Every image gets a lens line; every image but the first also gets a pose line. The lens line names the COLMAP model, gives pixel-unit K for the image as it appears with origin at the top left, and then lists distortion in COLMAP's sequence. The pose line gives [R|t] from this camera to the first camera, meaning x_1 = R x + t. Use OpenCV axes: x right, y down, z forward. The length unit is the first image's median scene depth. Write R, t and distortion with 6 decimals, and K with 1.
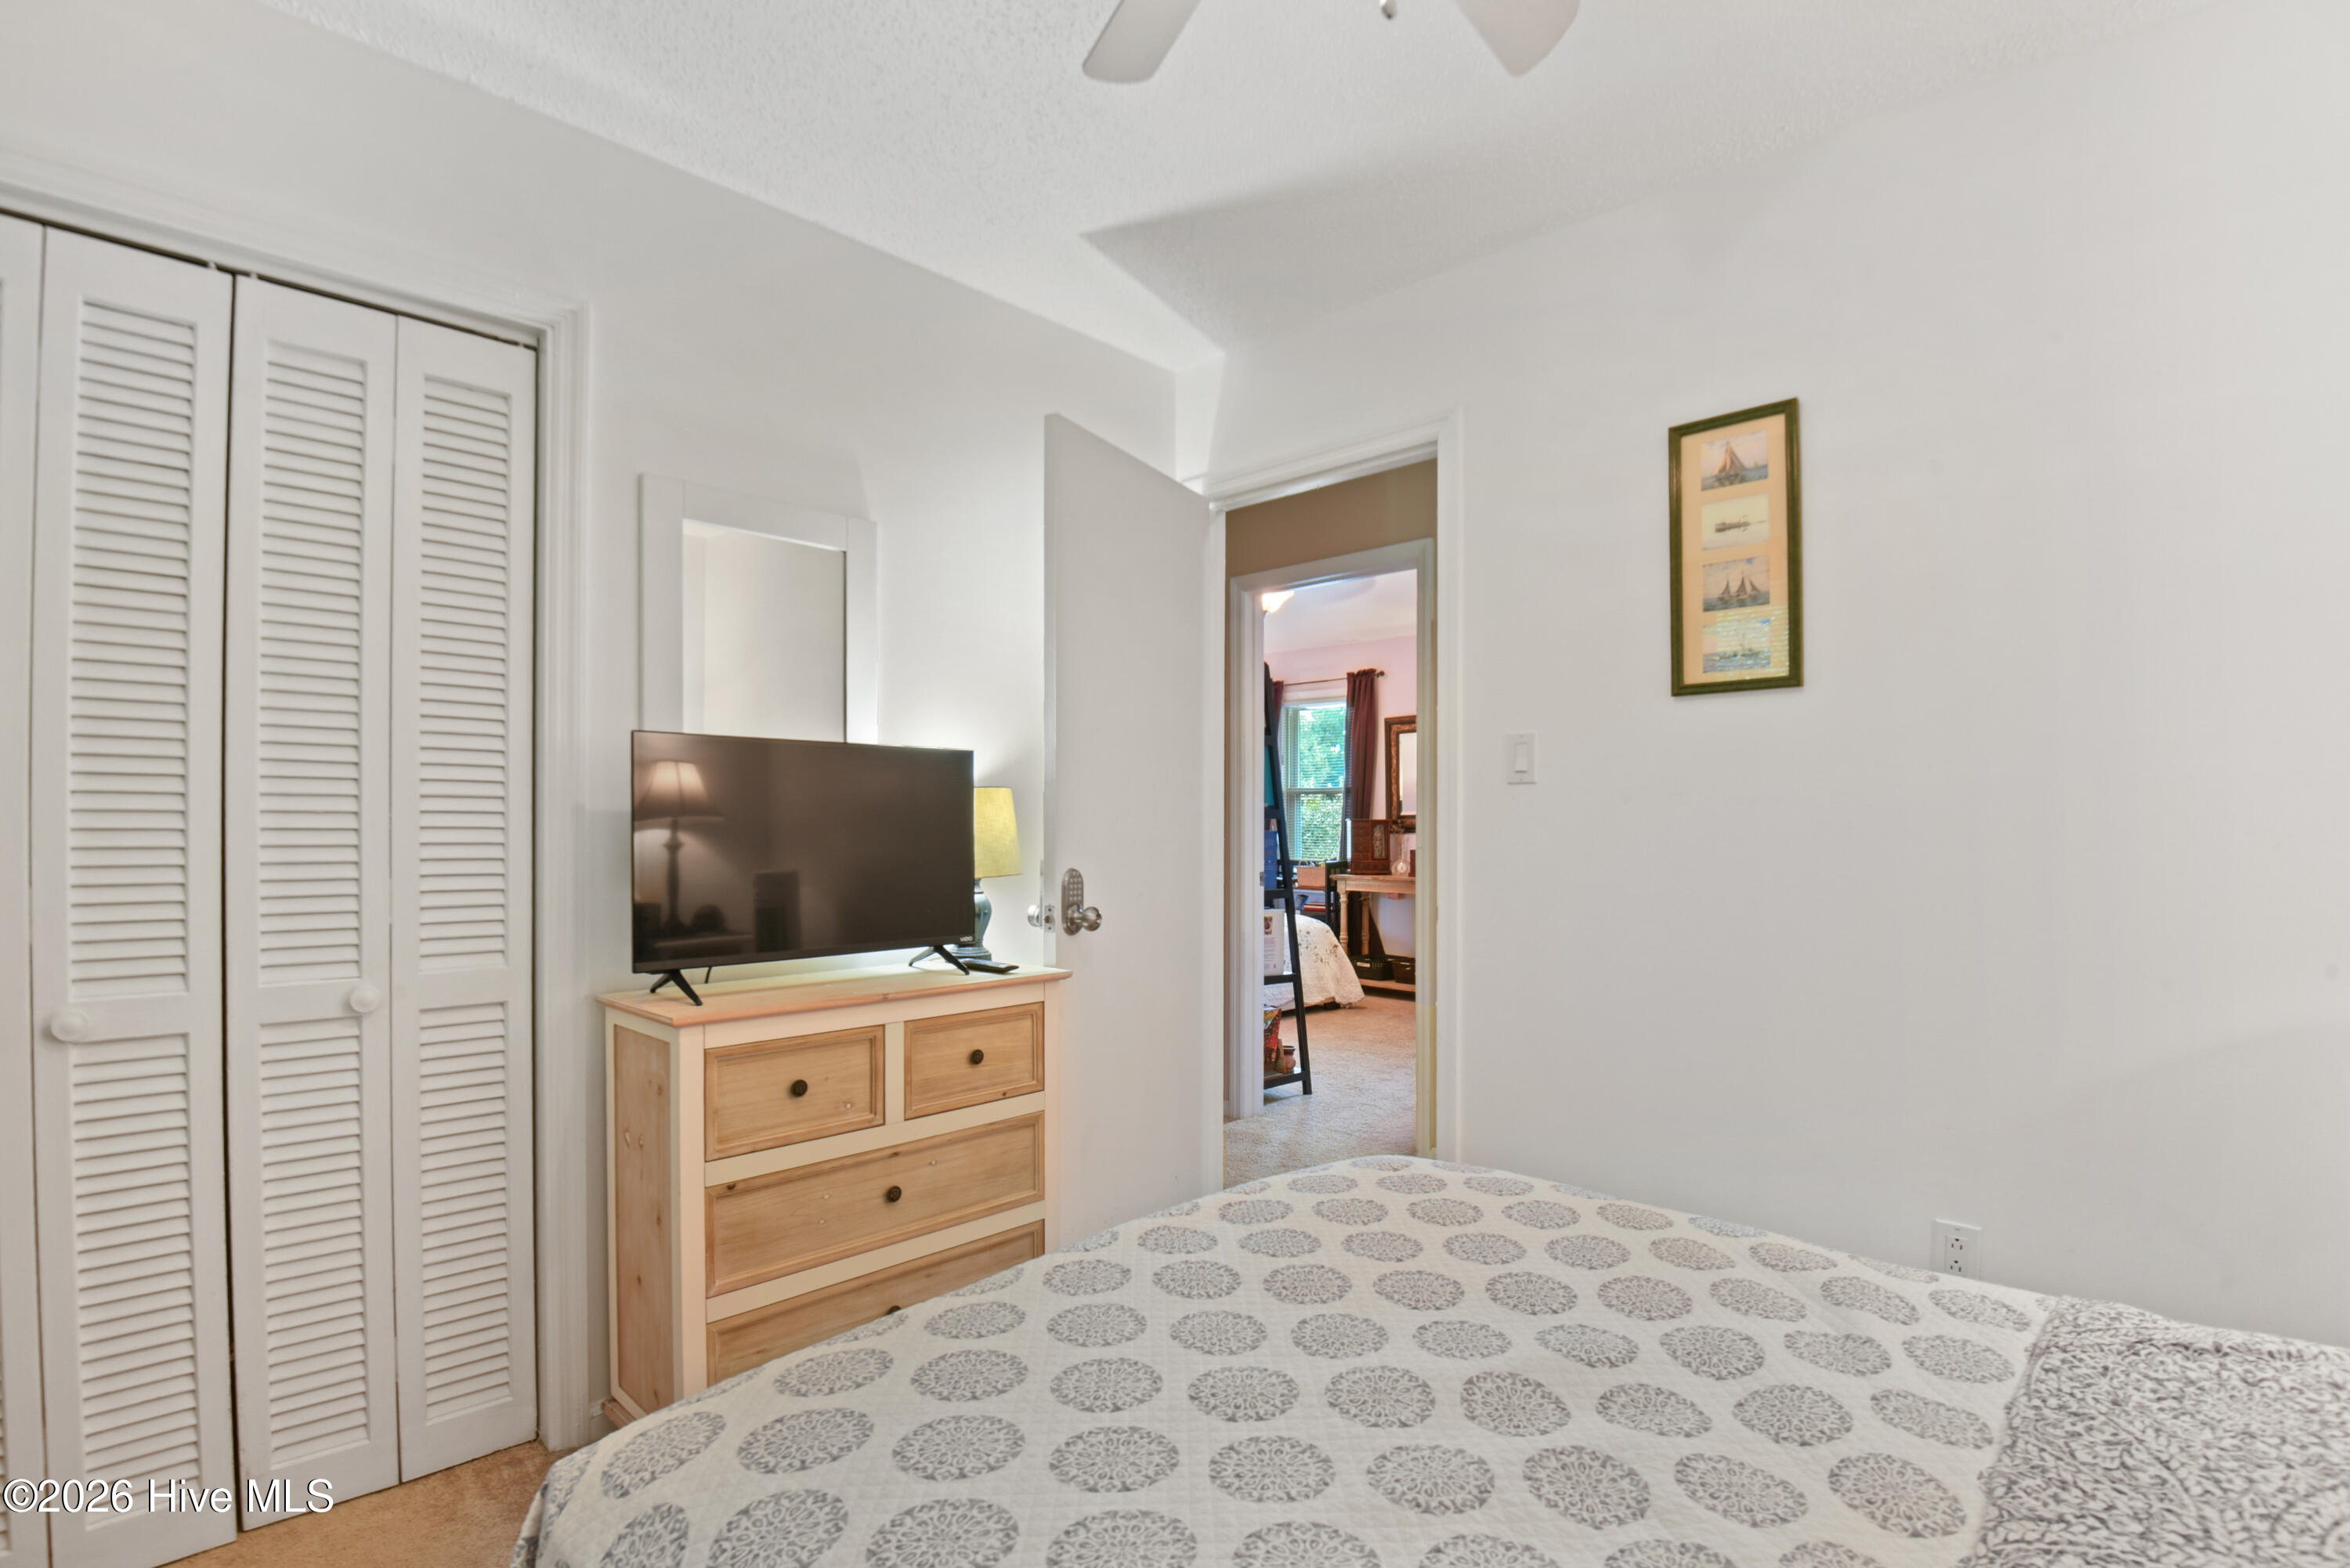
lens RADIAL K [[1096.0, 0, 1178.7], [0, 1096.0, 819.8], [0, 0, 1]] dist [-0.014619, -0.010583]
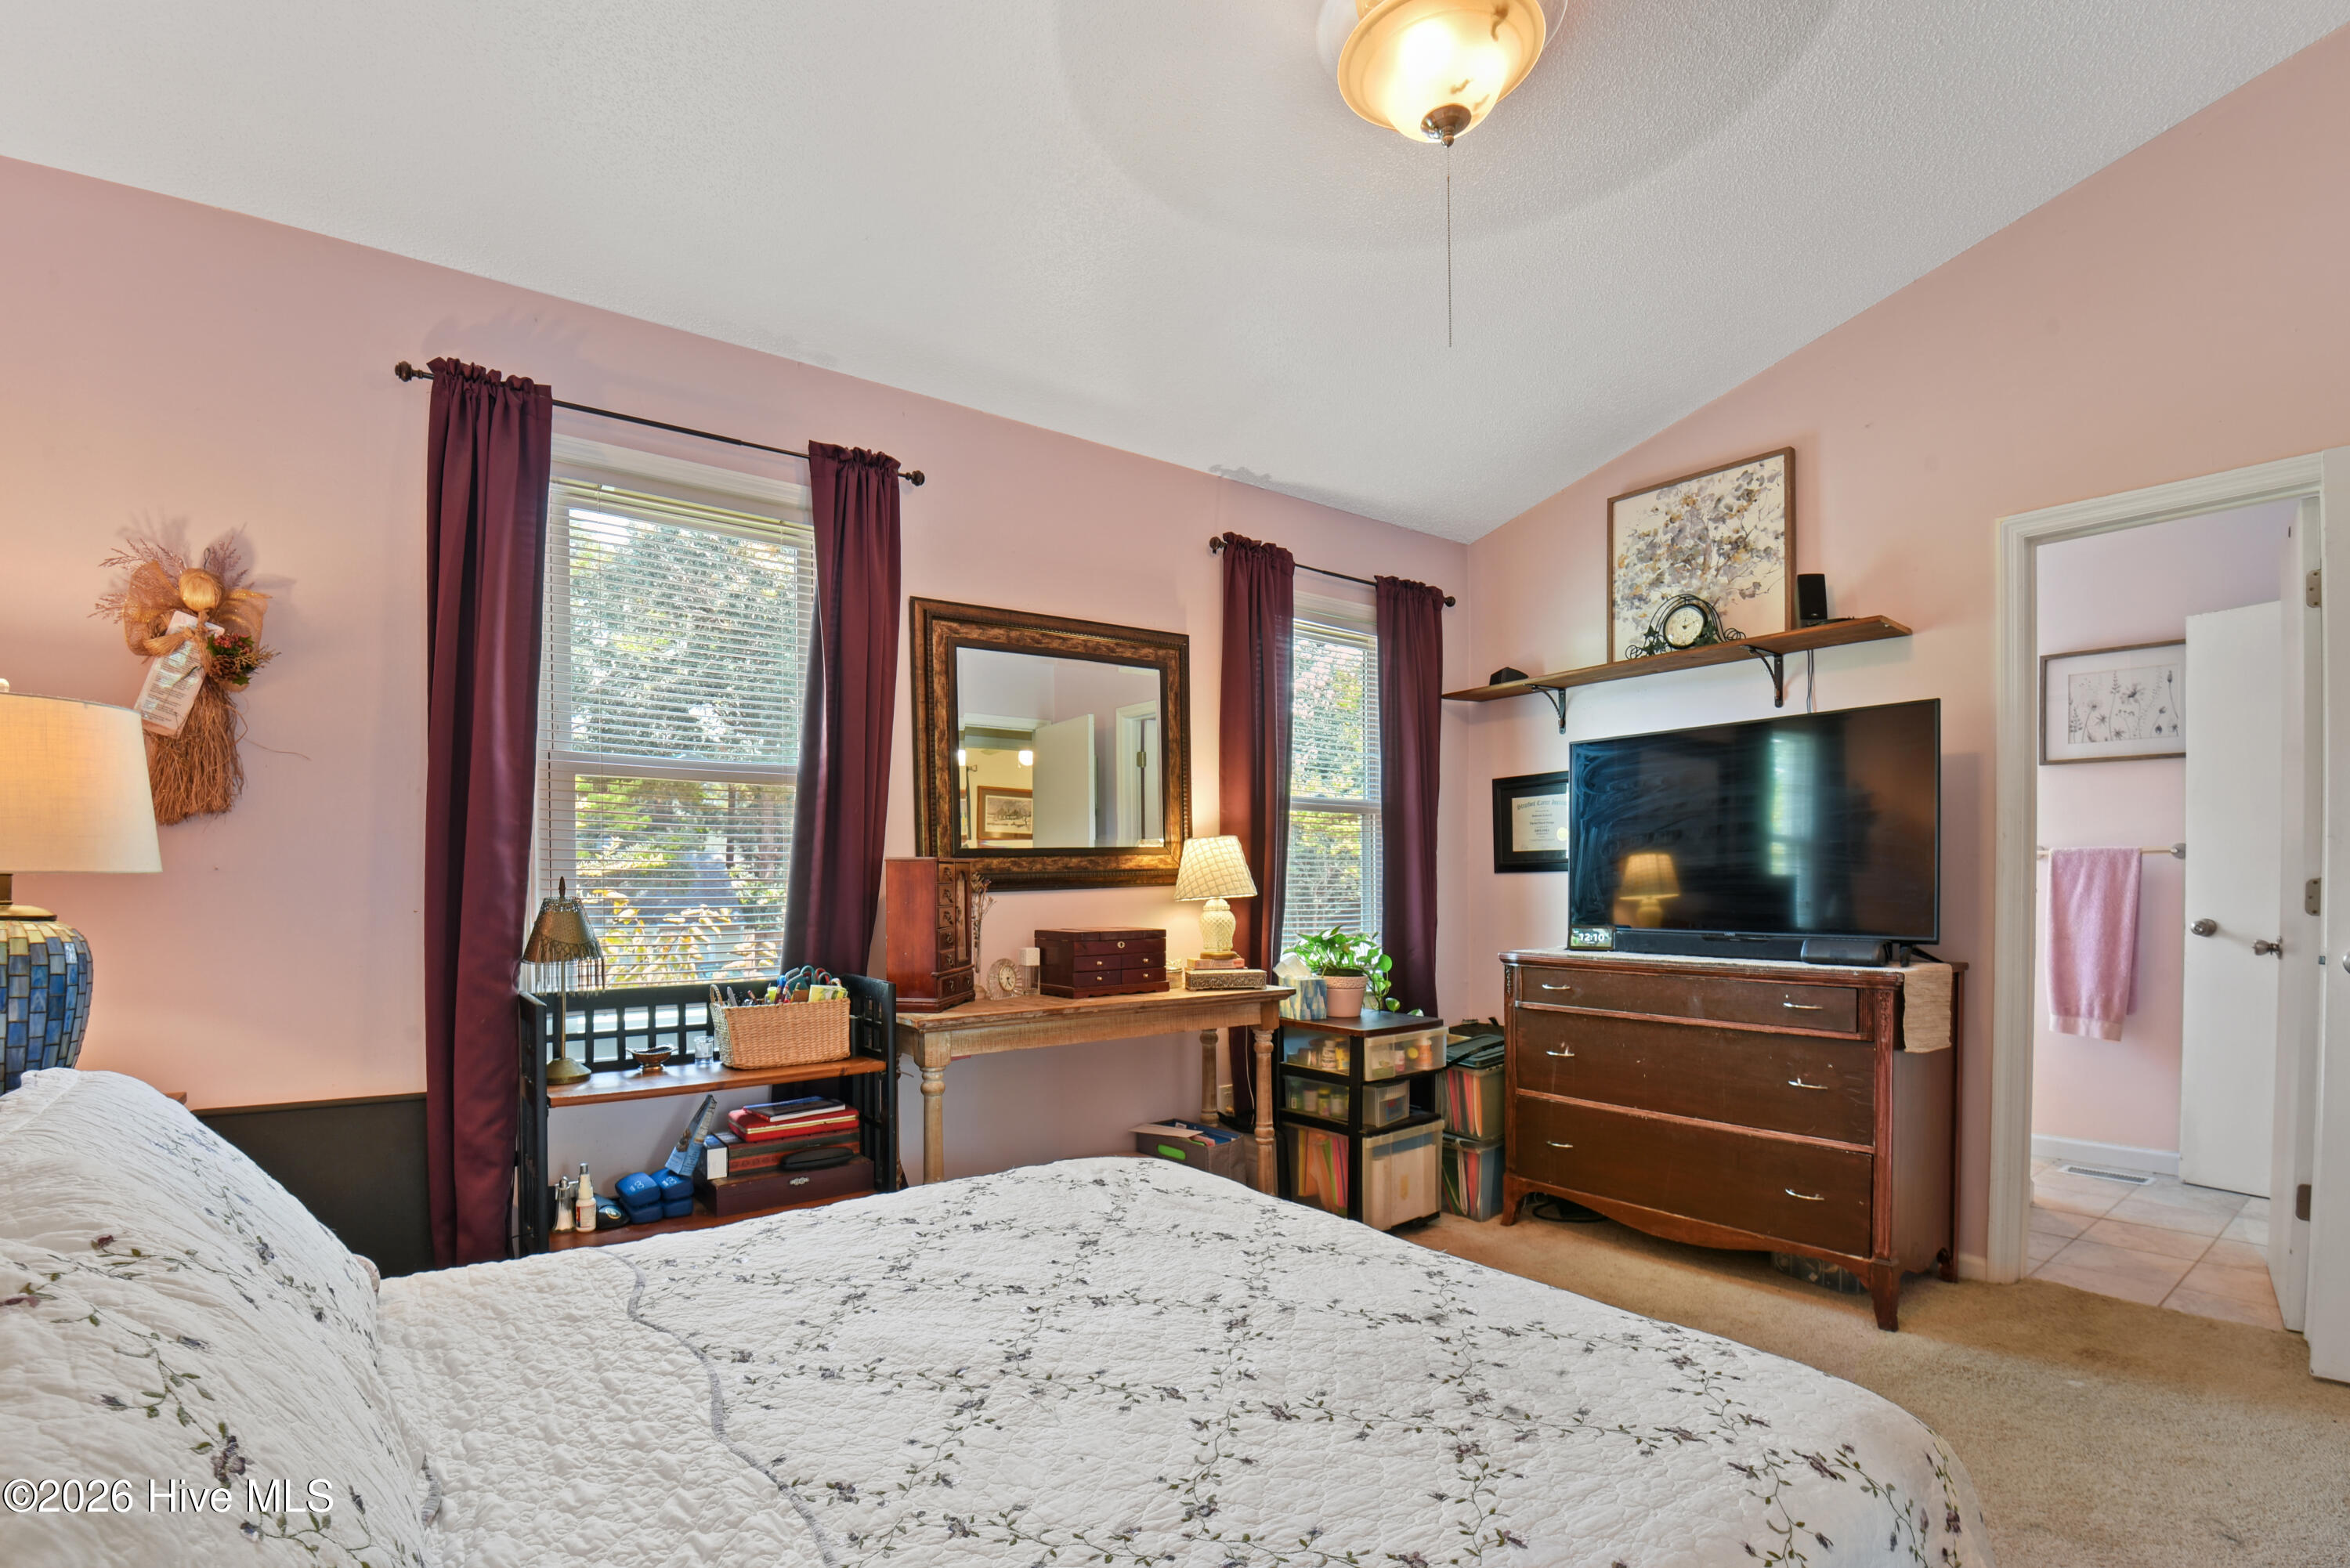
lens RADIAL K [[1113.0, 0, 1180.0], [0, 1113.0, 877.5], [0, 0, 1]] dist [-0.018278, -0.000274]
pose [[0.140267, 0.002001, 0.990112, -0.190291], [0.013749, 0.999898, -0.003968, 0.009463], [-0.990018, 0.014170, 0.140226, 0.862028]]
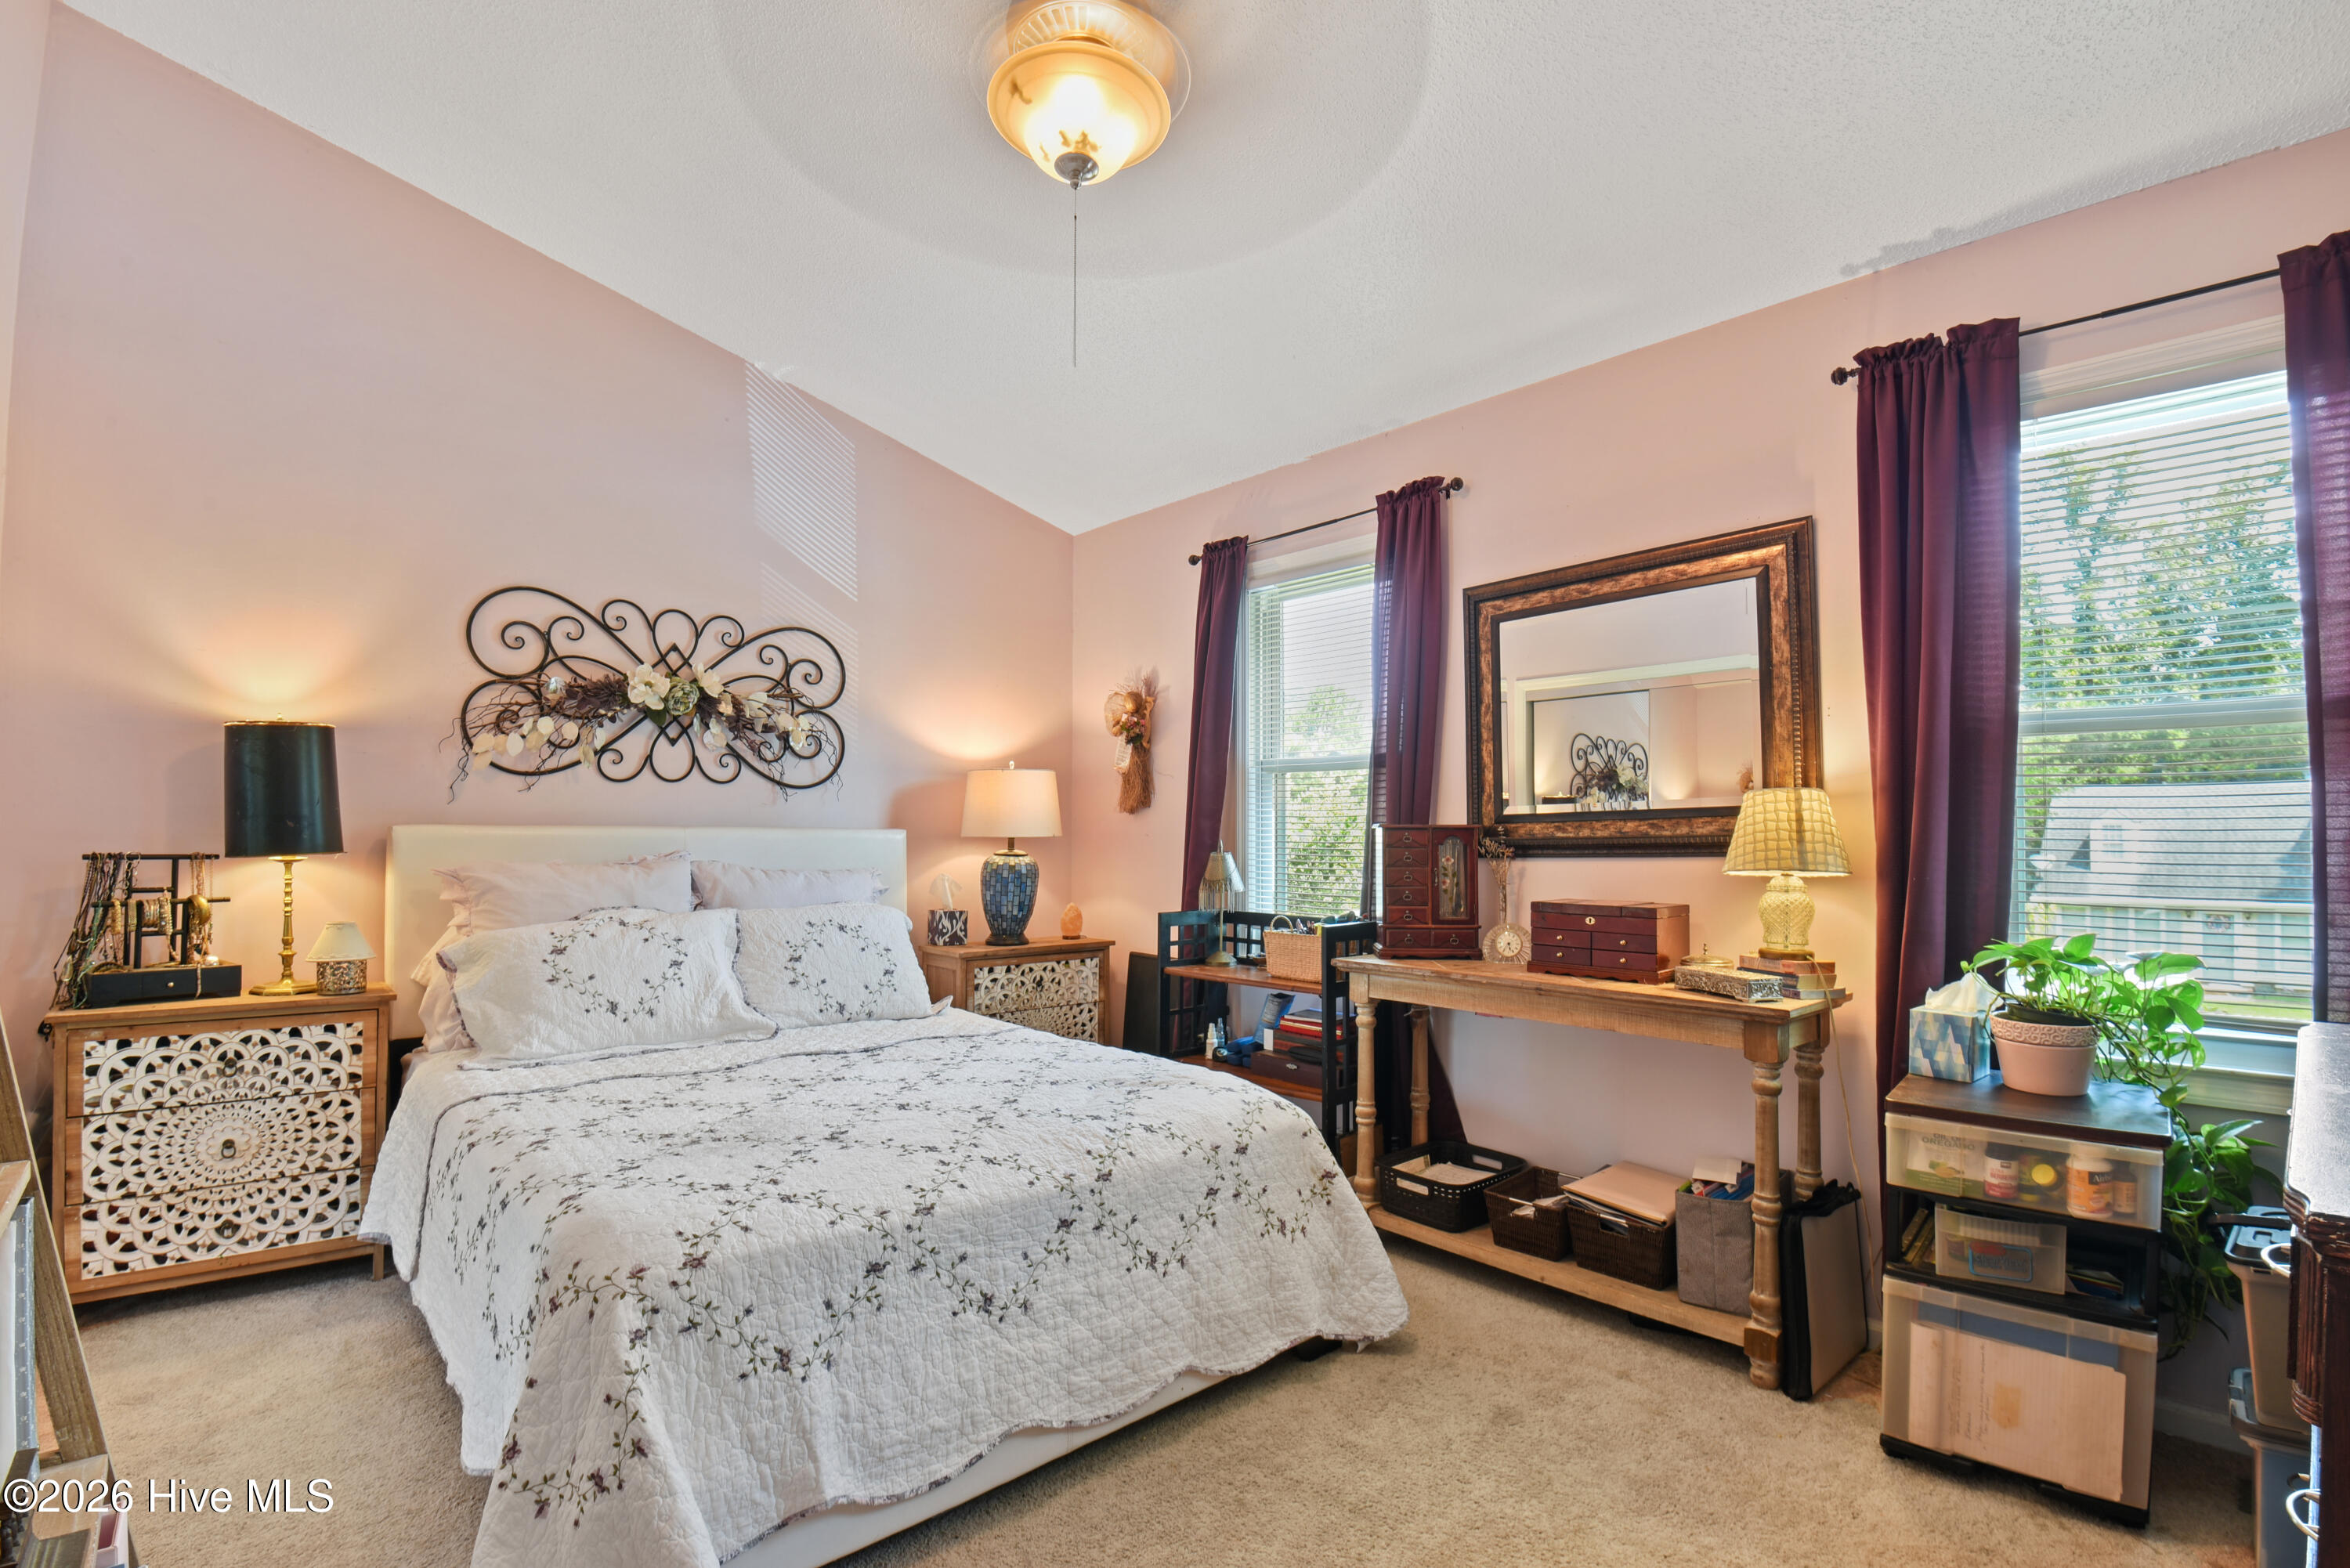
lens RADIAL K [[1096.0, 0, 1178.7], [0, 1096.0, 819.8], [0, 0, 1]] dist [-0.014619, -0.010583]
pose [[0.998092, 0.001095, -0.061735, 0.104117], [-0.002460, 0.999754, -0.022043, 0.007572], [0.061696, 0.022152, 0.997849, 0.572663]]
